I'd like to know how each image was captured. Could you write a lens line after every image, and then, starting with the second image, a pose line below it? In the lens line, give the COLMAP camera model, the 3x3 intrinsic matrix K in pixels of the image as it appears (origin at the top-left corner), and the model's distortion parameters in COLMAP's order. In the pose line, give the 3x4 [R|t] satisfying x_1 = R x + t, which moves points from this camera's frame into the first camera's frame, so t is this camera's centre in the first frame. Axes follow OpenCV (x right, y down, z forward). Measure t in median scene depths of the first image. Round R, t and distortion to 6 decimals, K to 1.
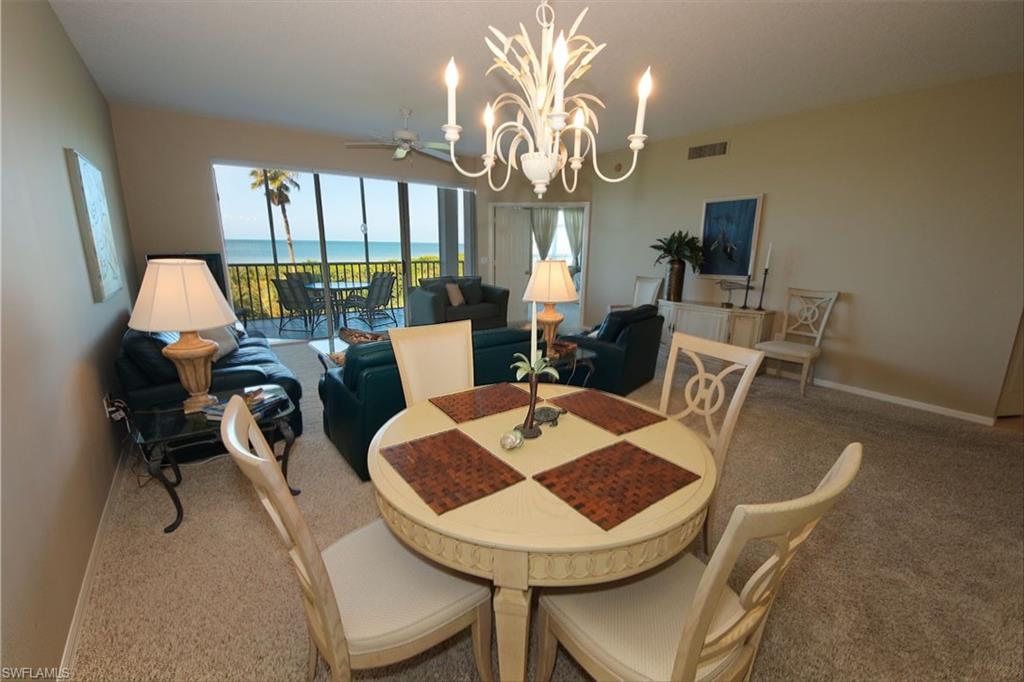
lens RADIAL K [[446.6, 0, 518.8], [0, 446.6, 347.3], [0, 0, 1]] dist [0.003388, 0.000061]
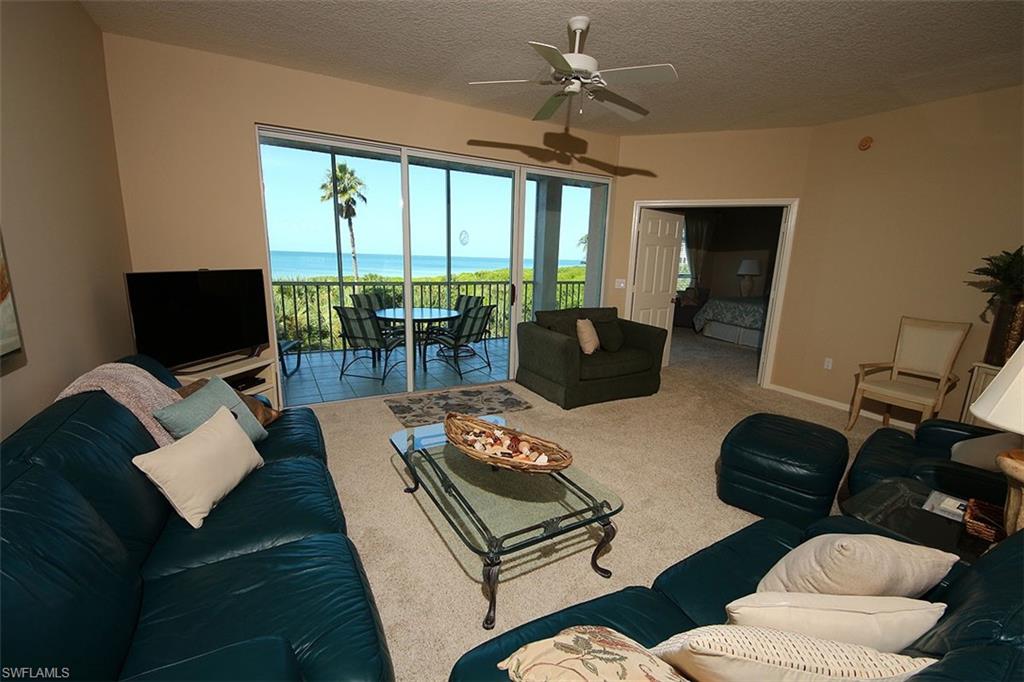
lens RADIAL K [[441.2, 0, 514.1], [0, 441.2, 344.4], [0, 0, 1]] dist [0.004273, -0.000033]
pose [[0.992773, 0.033888, -0.115124, -0.129580], [-0.038007, 0.998707, -0.033765, -0.056398], [0.113831, 0.037897, 0.992777, 0.235187]]
